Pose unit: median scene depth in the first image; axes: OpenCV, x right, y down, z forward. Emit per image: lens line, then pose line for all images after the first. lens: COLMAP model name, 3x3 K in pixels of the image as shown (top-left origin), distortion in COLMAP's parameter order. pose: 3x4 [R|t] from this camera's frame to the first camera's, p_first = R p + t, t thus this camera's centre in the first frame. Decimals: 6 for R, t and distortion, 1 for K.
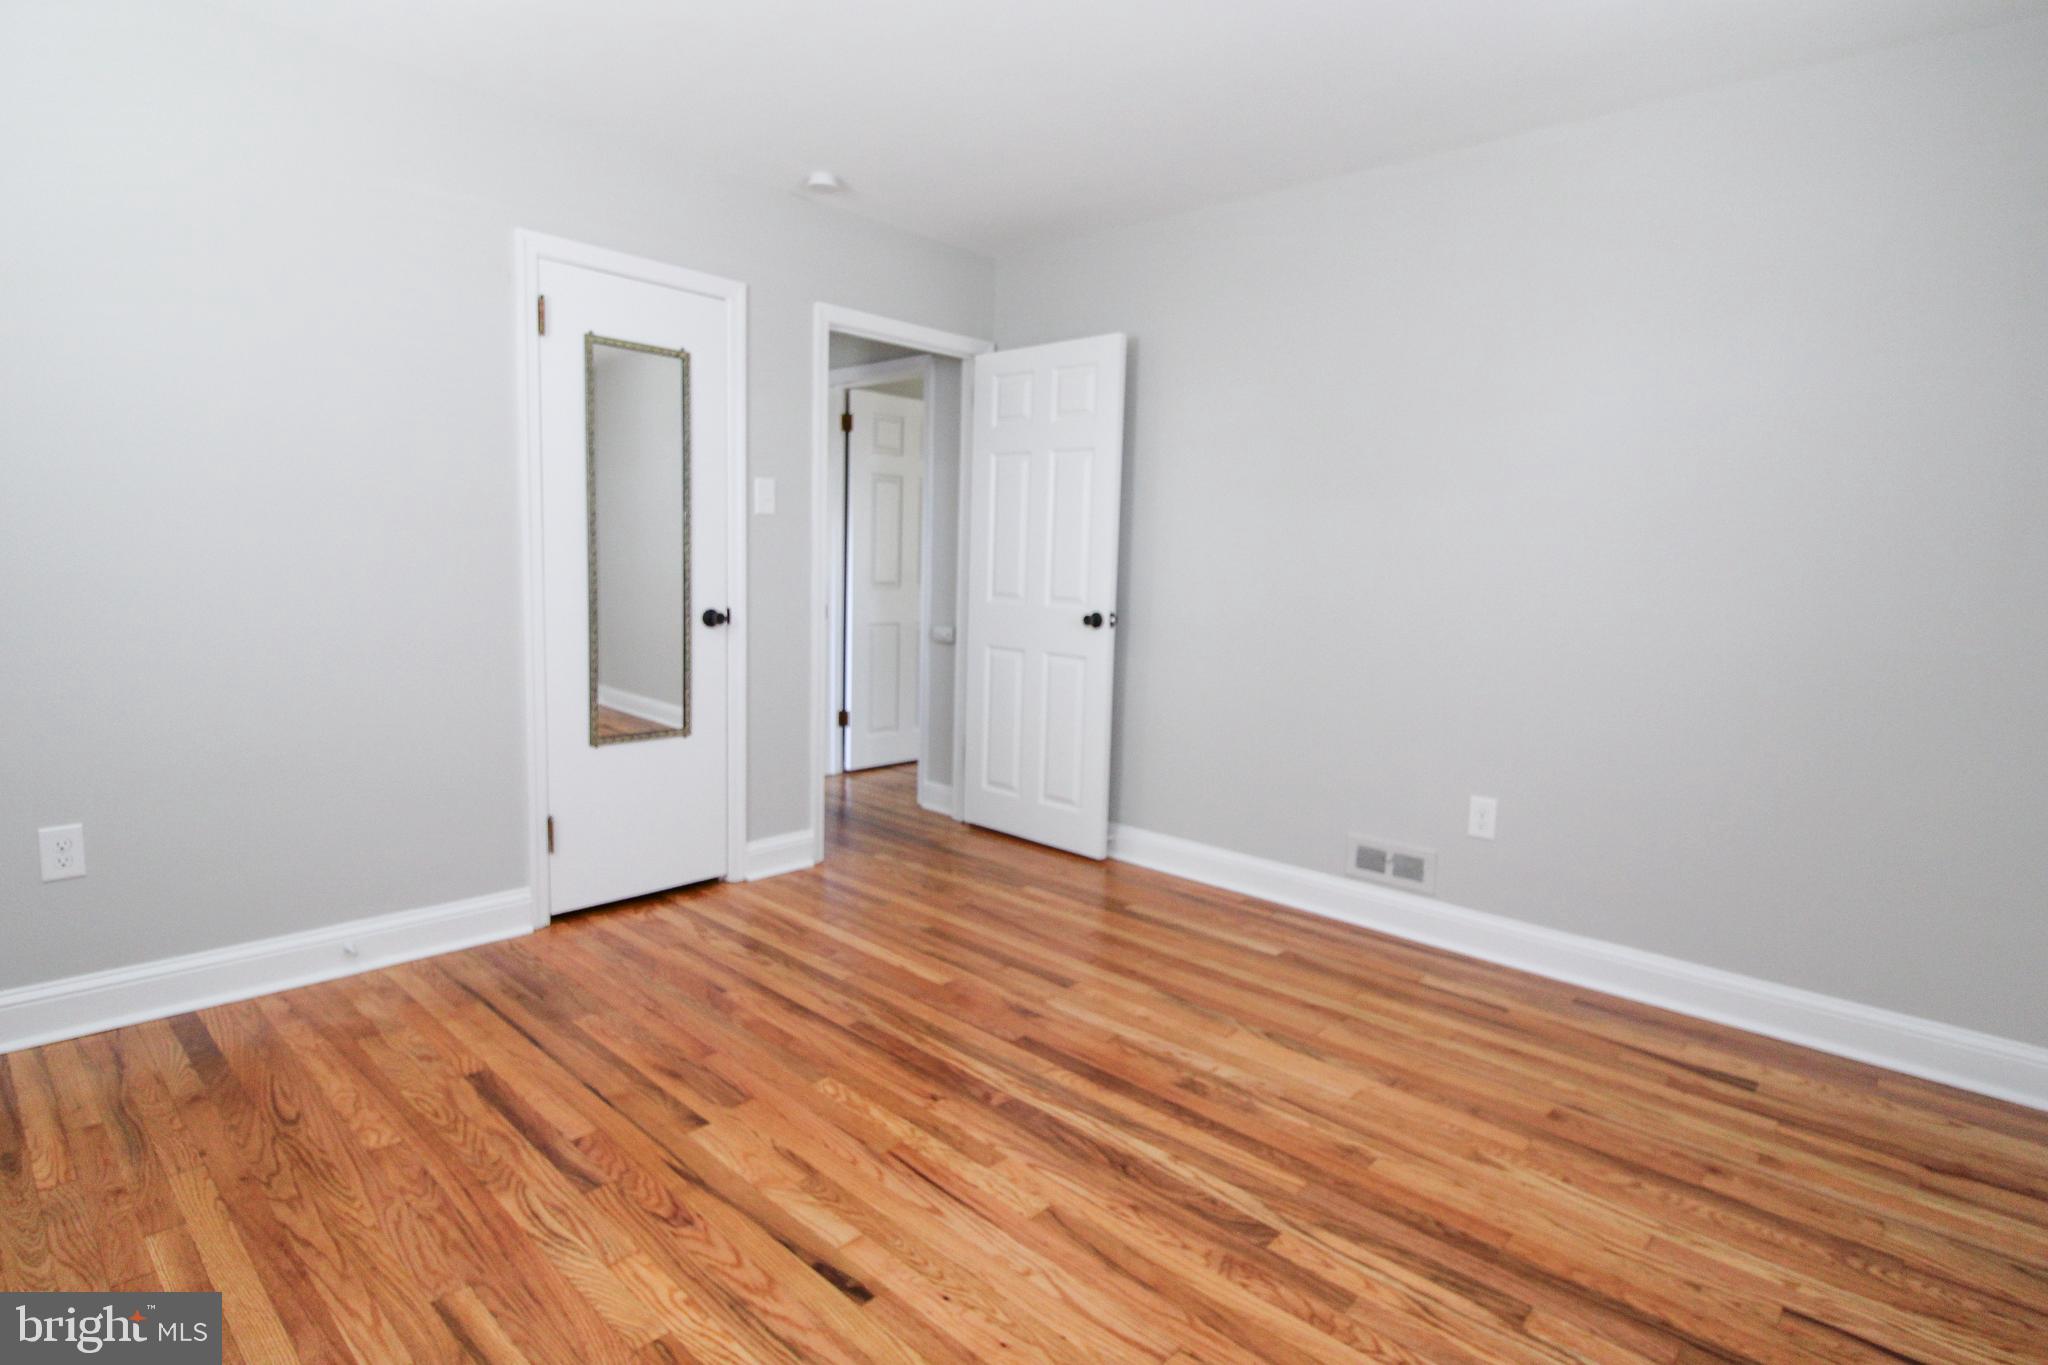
lens RADIAL K [[1030.4, 0, 1027.8], [0, 1030.4, 664.5], [0, 0, 1]] dist [0.003586, -0.014057]
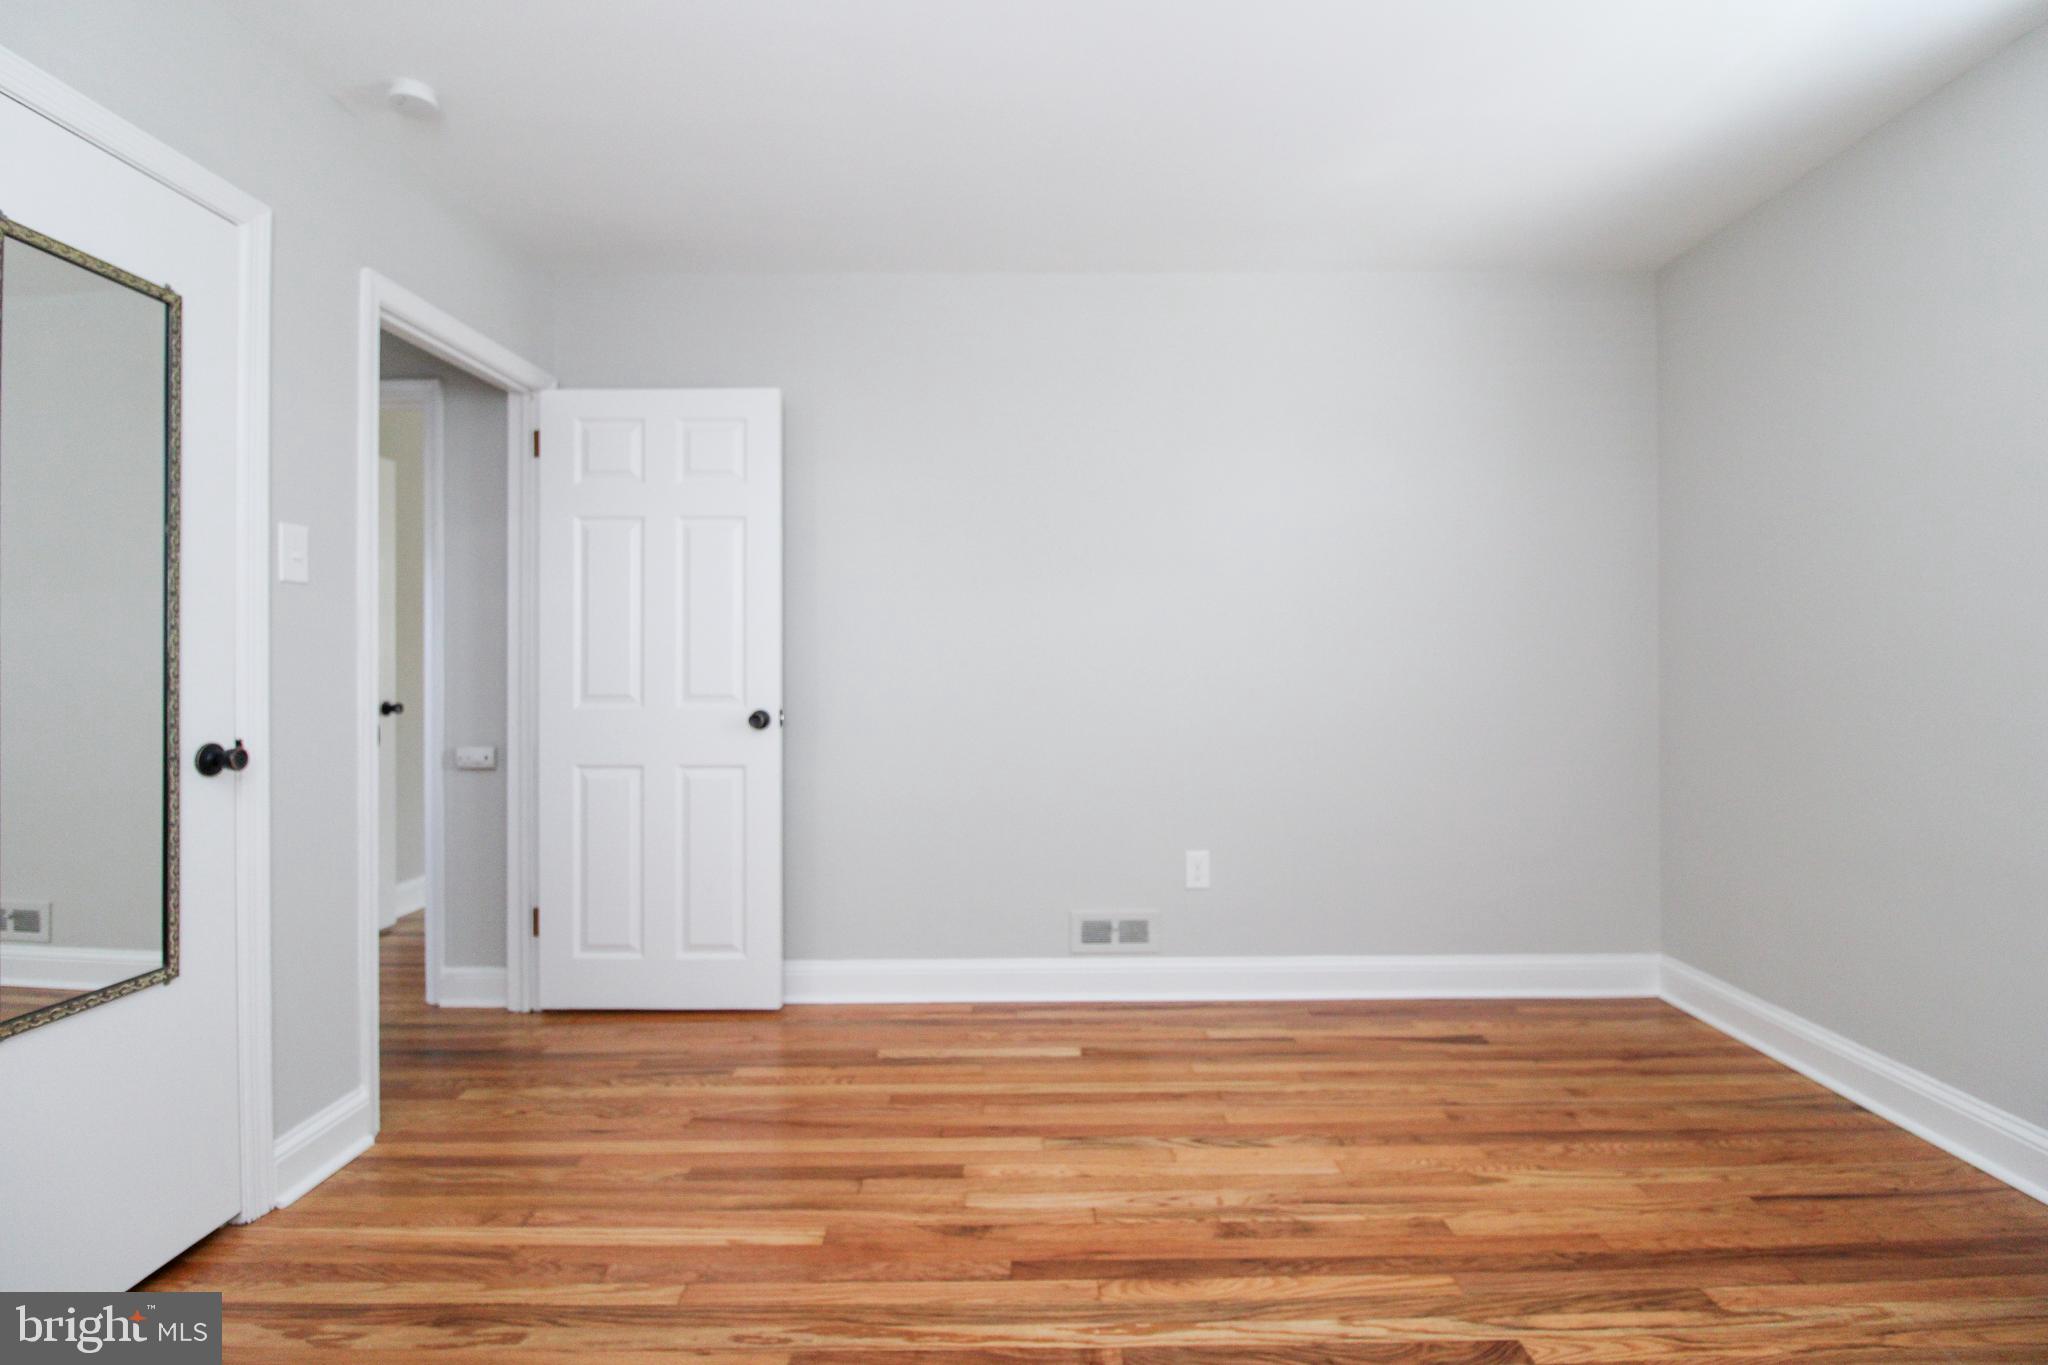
lens RADIAL K [[950.8, 0, 1034.3], [0, 950.8, 660.1], [0, 0, 1]] dist [0.004785, -0.016204]
pose [[0.733867, -0.028022, 0.678714, -0.445405], [0.096350, 0.993341, -0.063168, -0.031654], [-0.672425, 0.111752, 0.731681, 0.423581]]
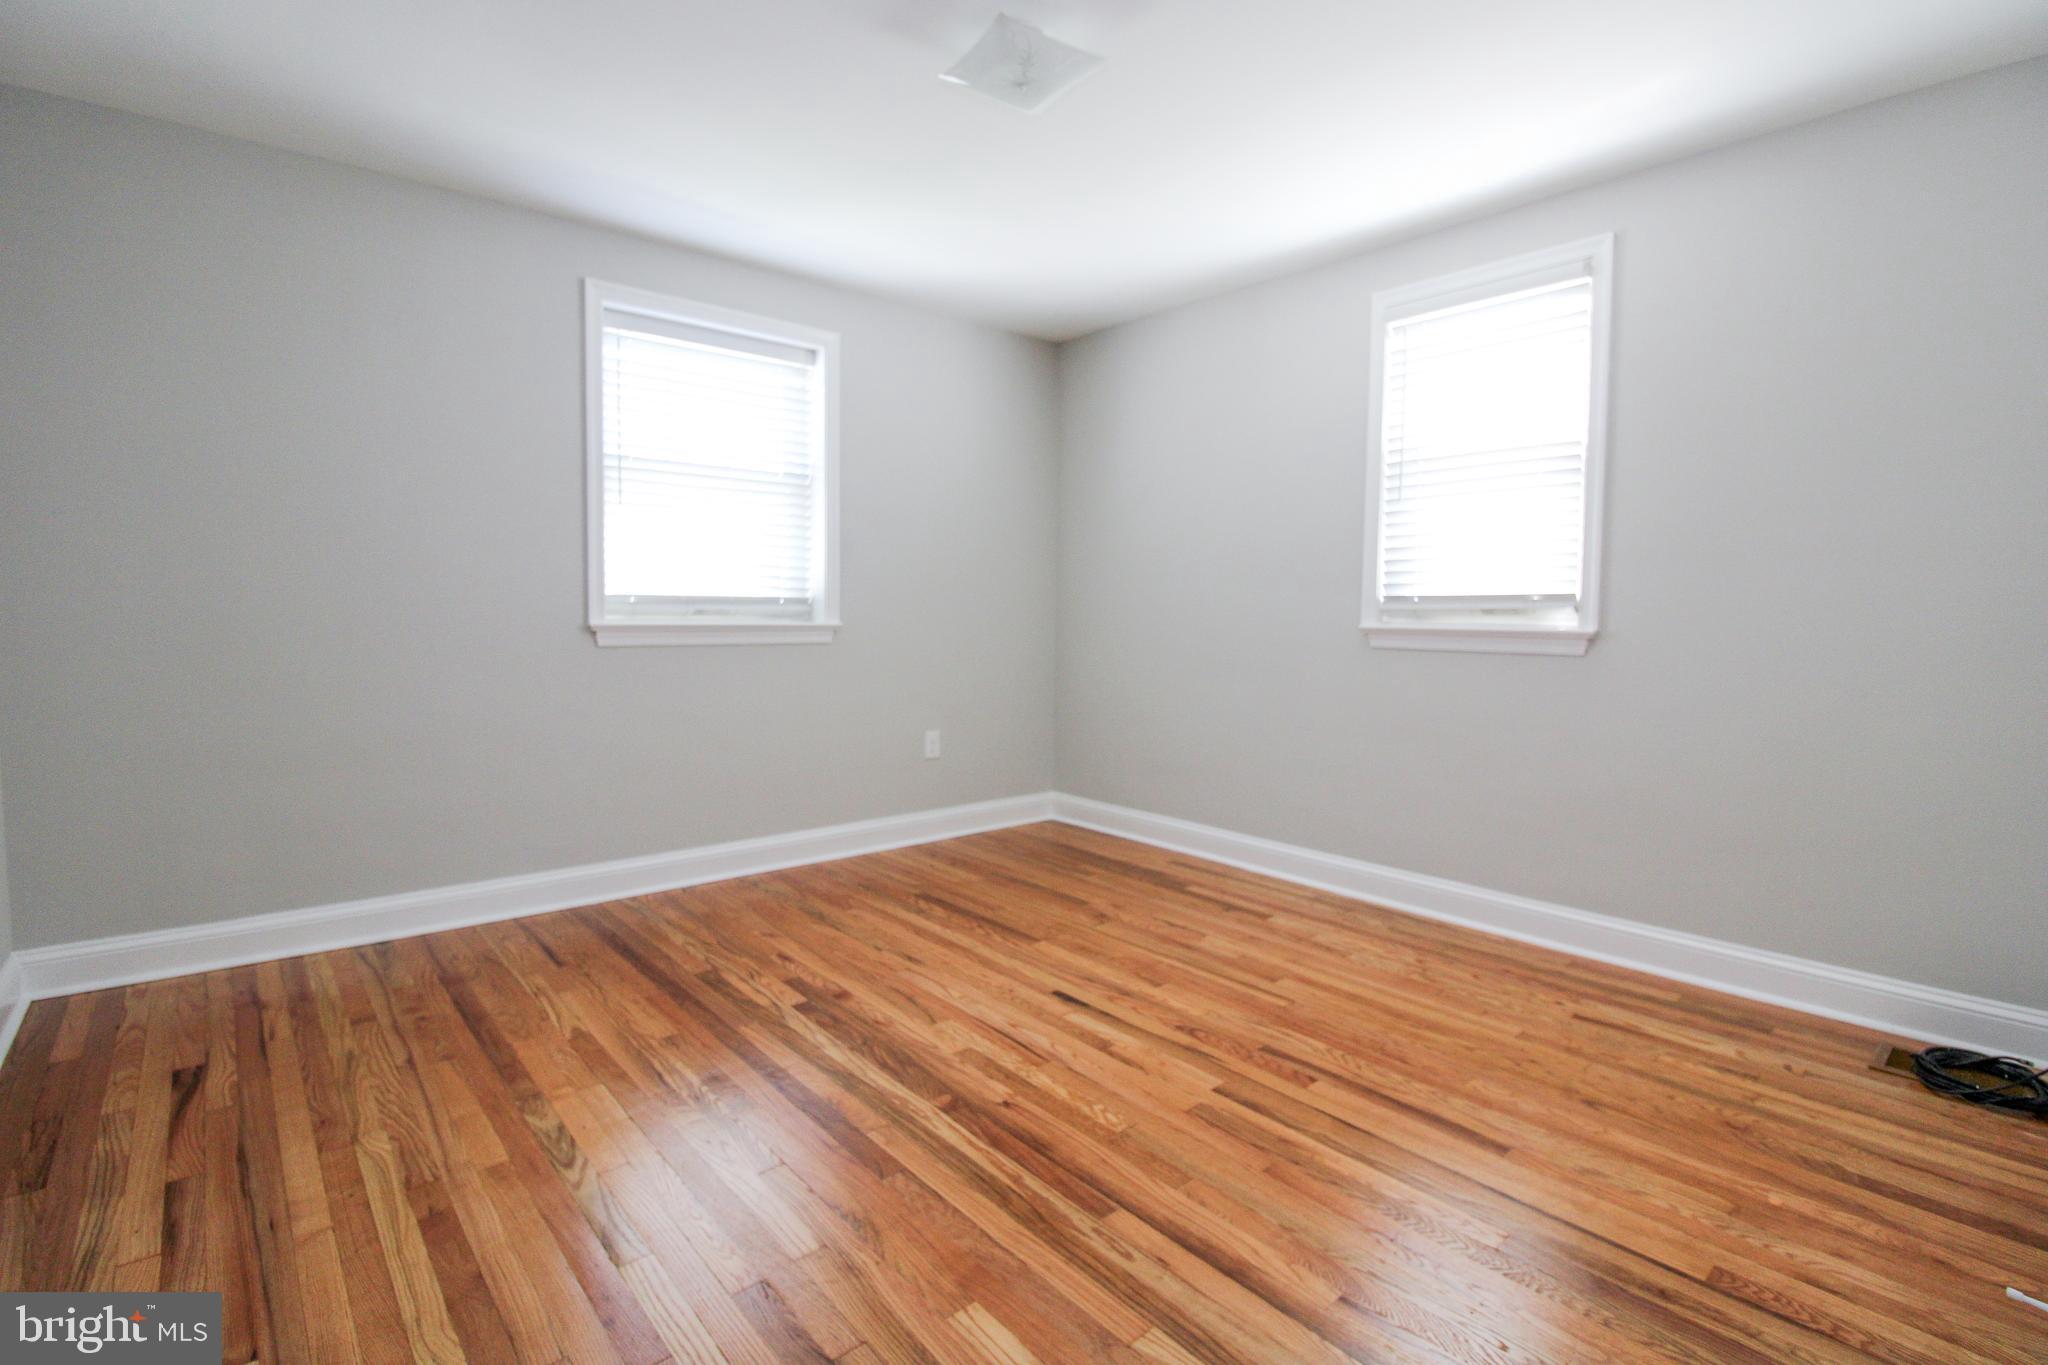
lens RADIAL K [[950.8, 0, 1034.3], [0, 950.8, 660.1], [0, 0, 1]] dist [0.004785, -0.016204]
pose [[-0.993030, -0.044259, 0.109235, -0.173670], [-0.027161, 0.987804, 0.153315, -0.130623], [-0.114689, 0.149279, -0.982121, 1.599923]]
